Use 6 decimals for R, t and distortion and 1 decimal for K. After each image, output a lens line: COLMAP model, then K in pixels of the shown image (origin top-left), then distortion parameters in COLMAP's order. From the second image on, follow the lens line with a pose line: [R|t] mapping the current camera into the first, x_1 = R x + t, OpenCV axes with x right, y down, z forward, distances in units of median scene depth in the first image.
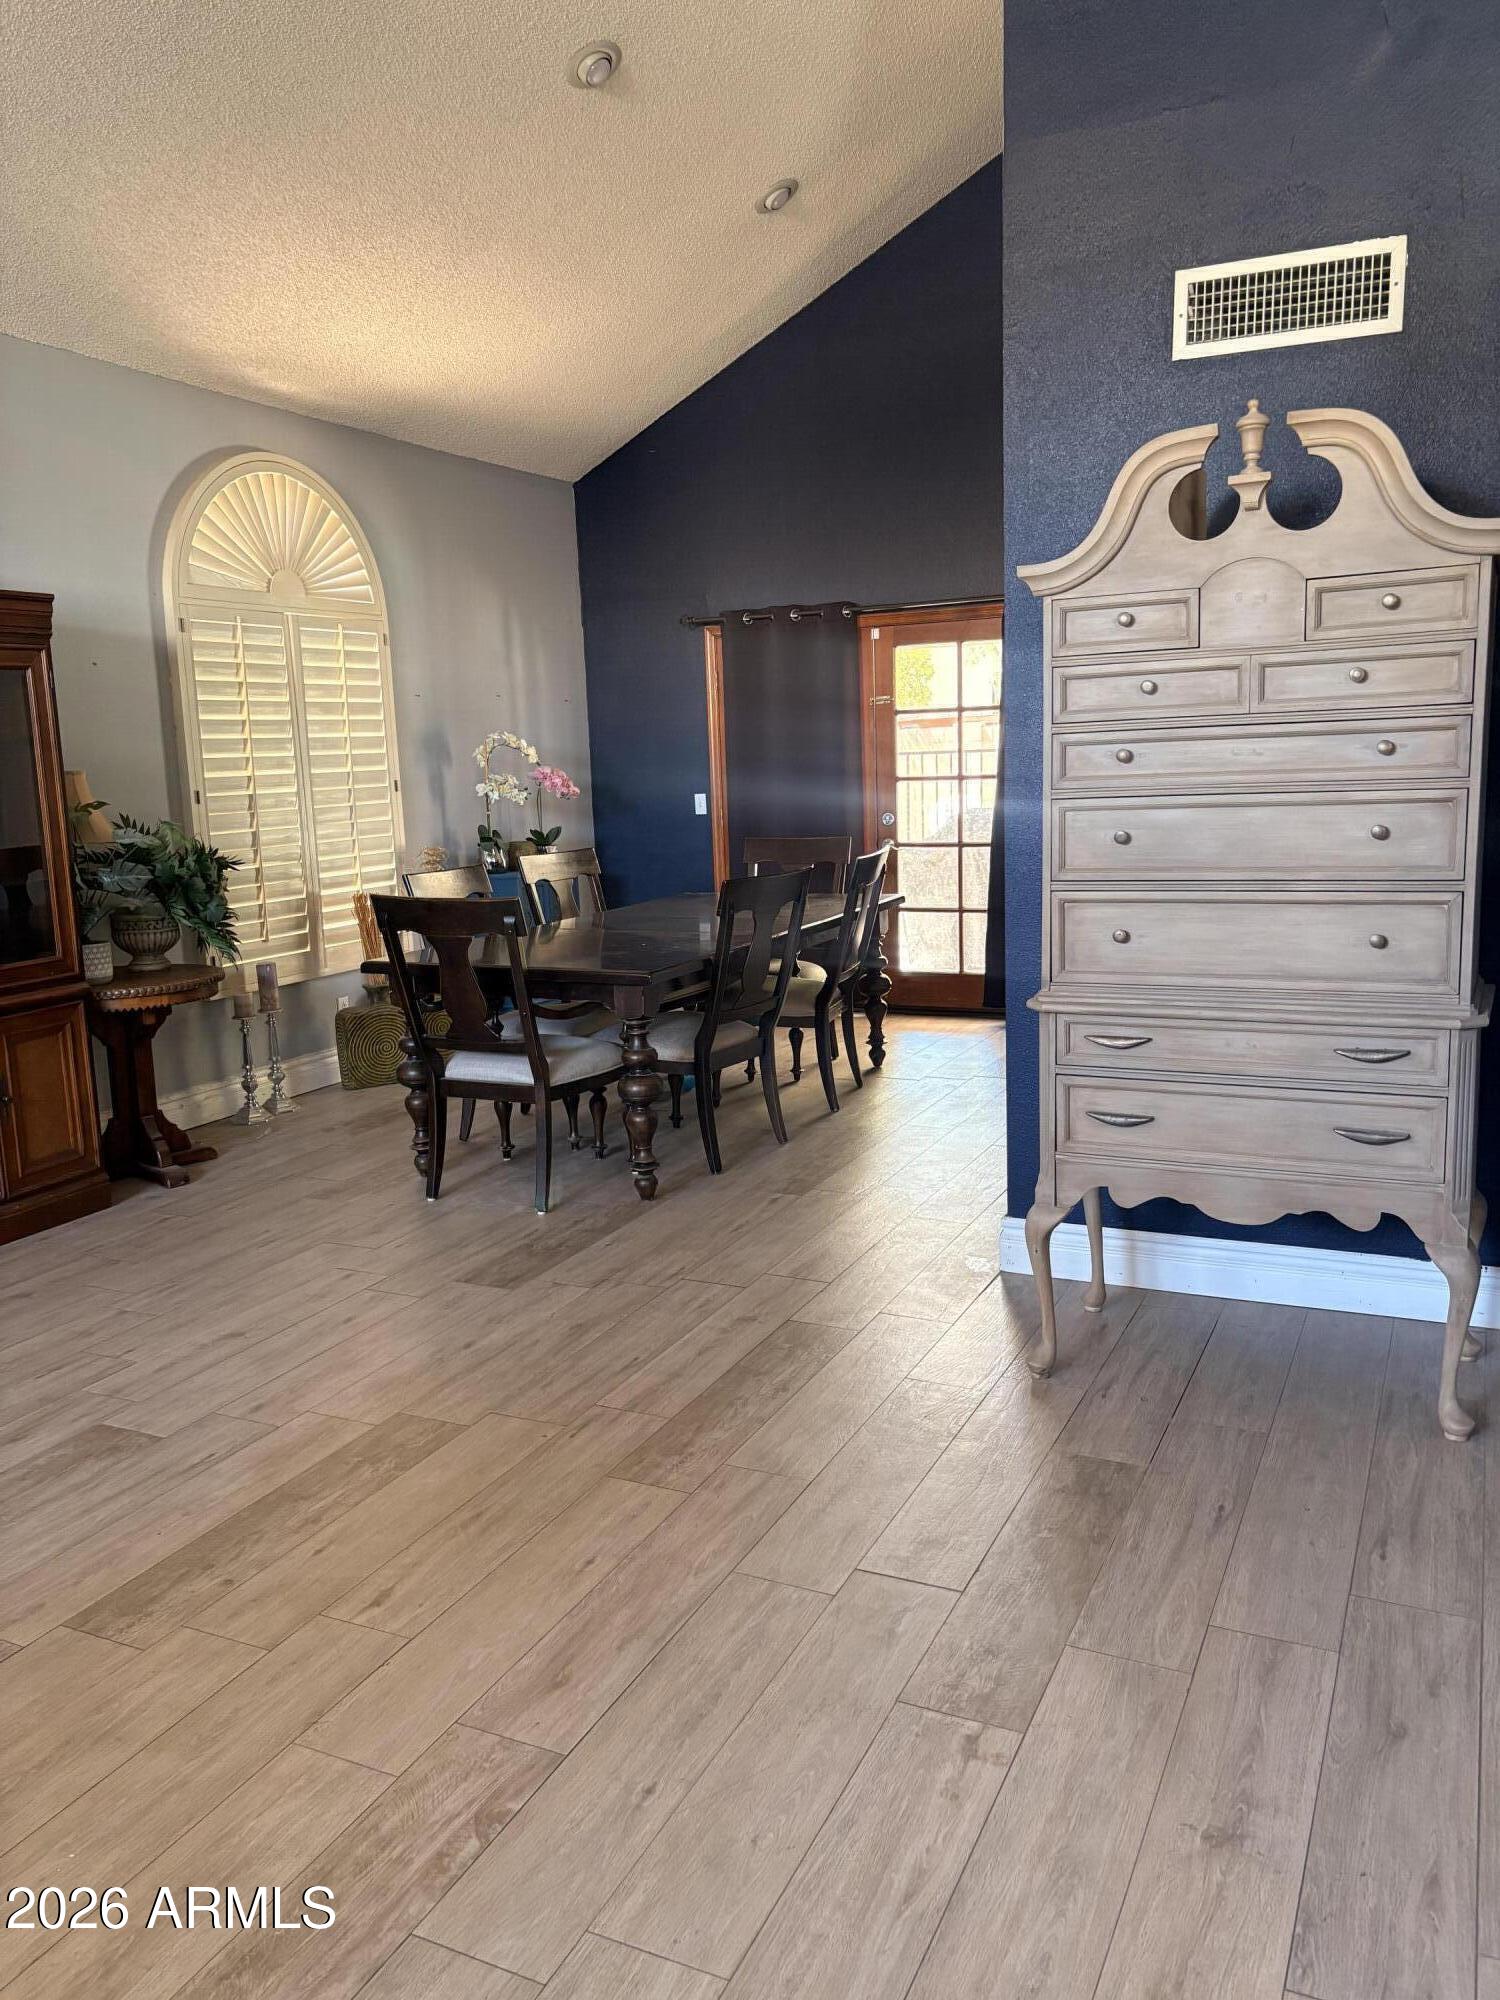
lens RADIAL K [[1523.3, 0, 747.9], [0, 1523.3, 1008.5], [0, 0, 1]] dist [0.024774, -0.023345]
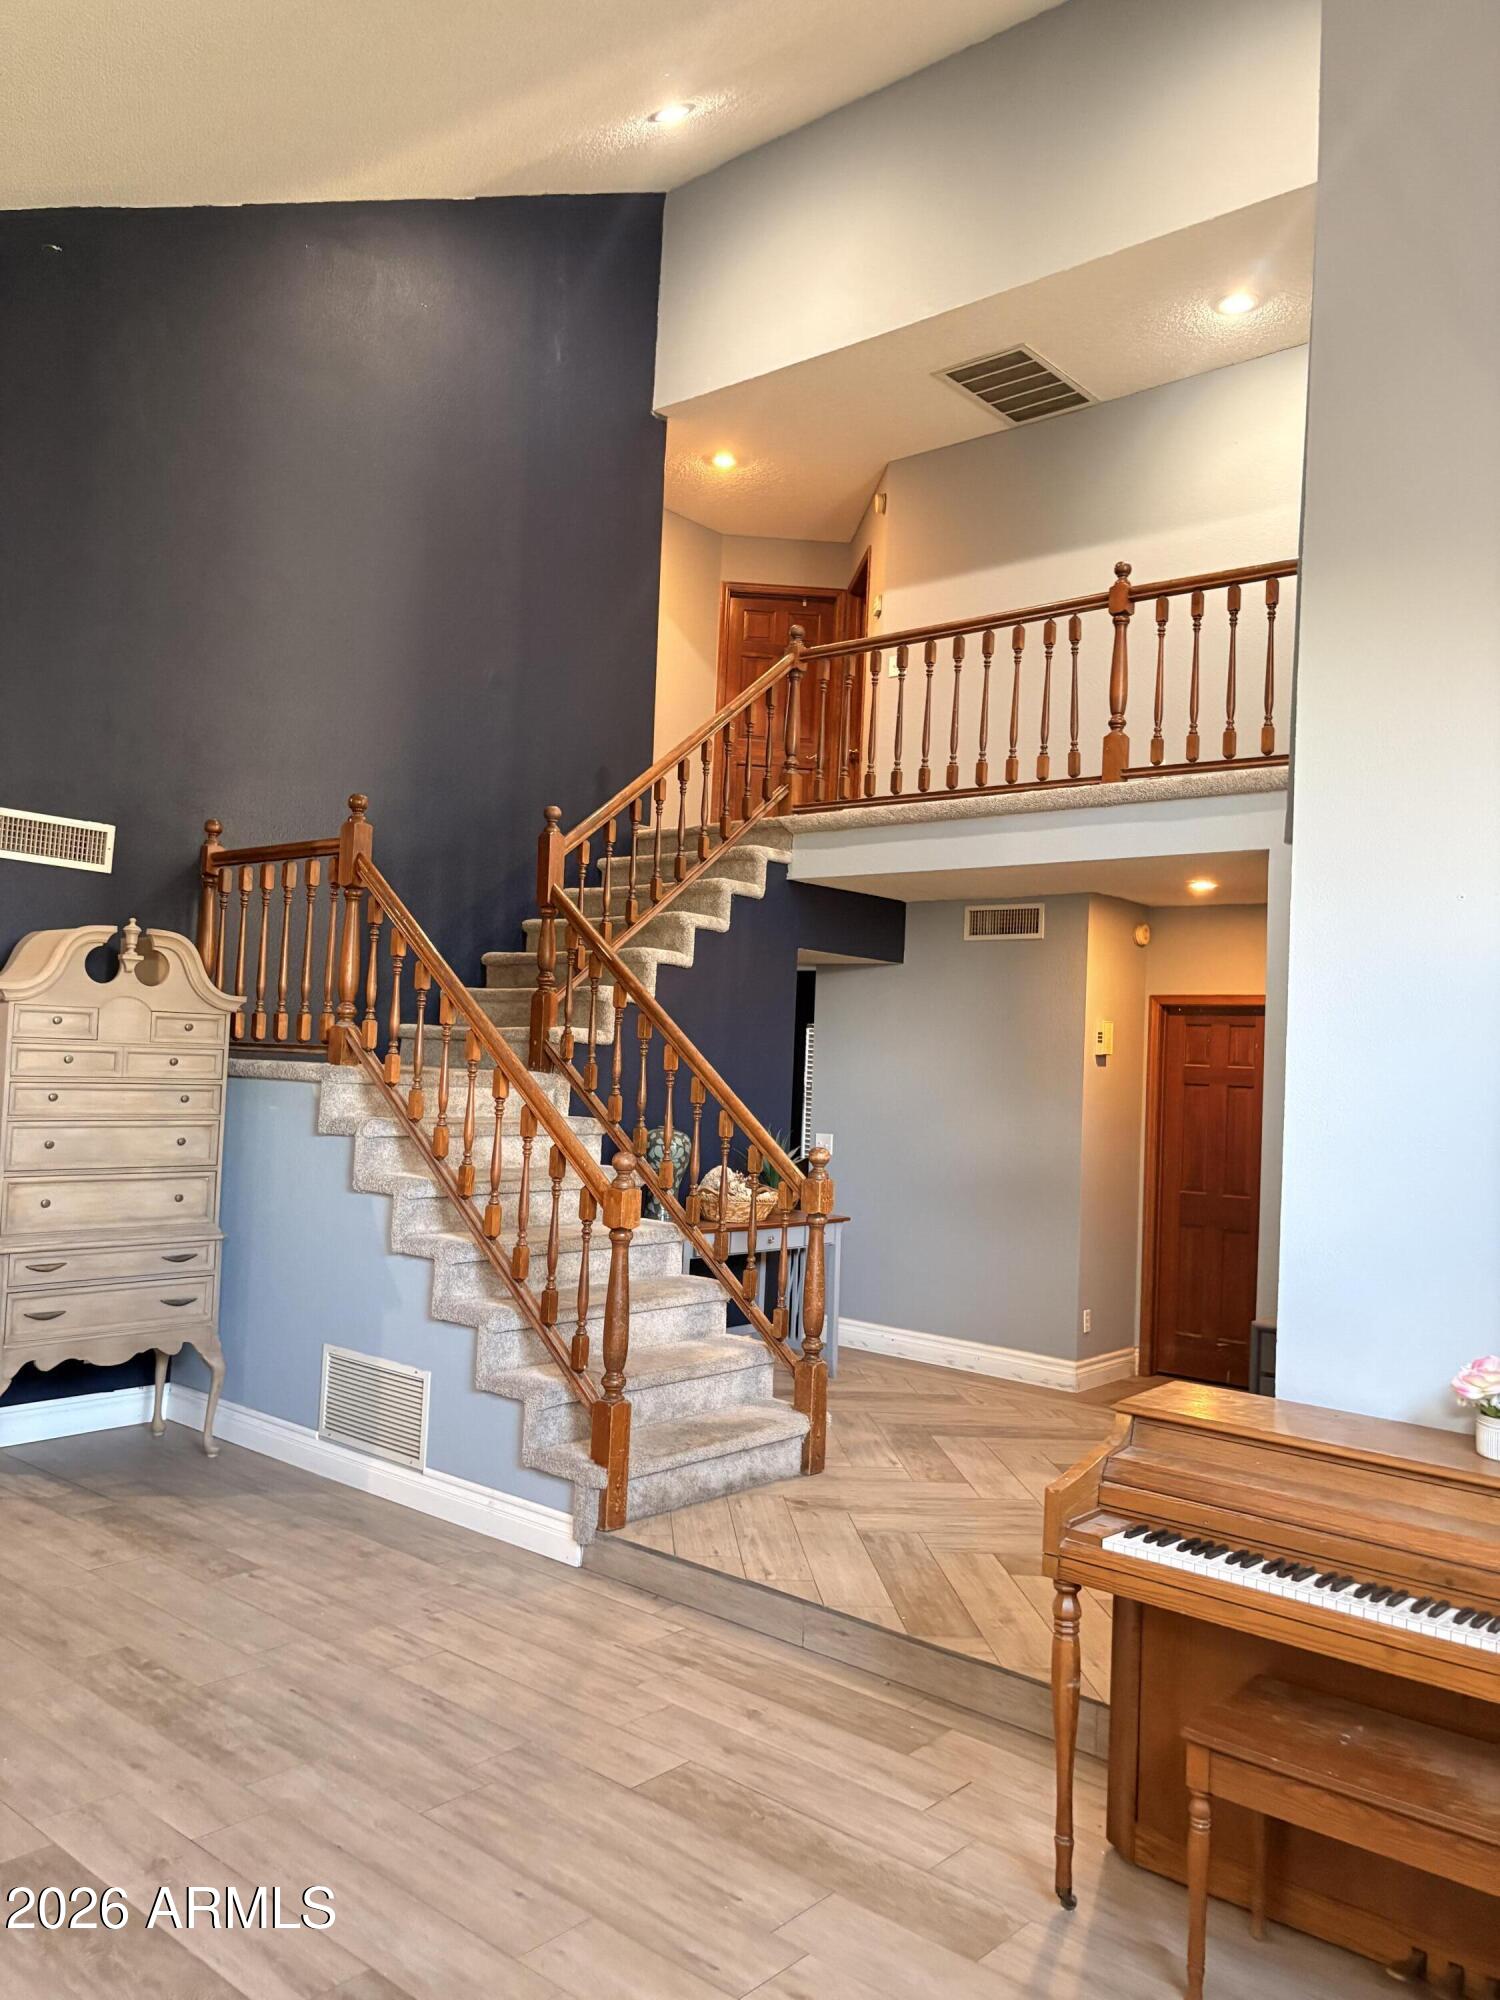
lens RADIAL K [[1523.3, 0, 747.6], [0, 1523.3, 1001.4], [0, 0, 1]] dist [0.024774, -0.023345]
pose [[0.254476, 0.086480, 0.963205, -1.284395], [0.110145, 0.986921, -0.117709, 0.017309], [-0.960786, 0.136046, 0.241622, -0.191215]]
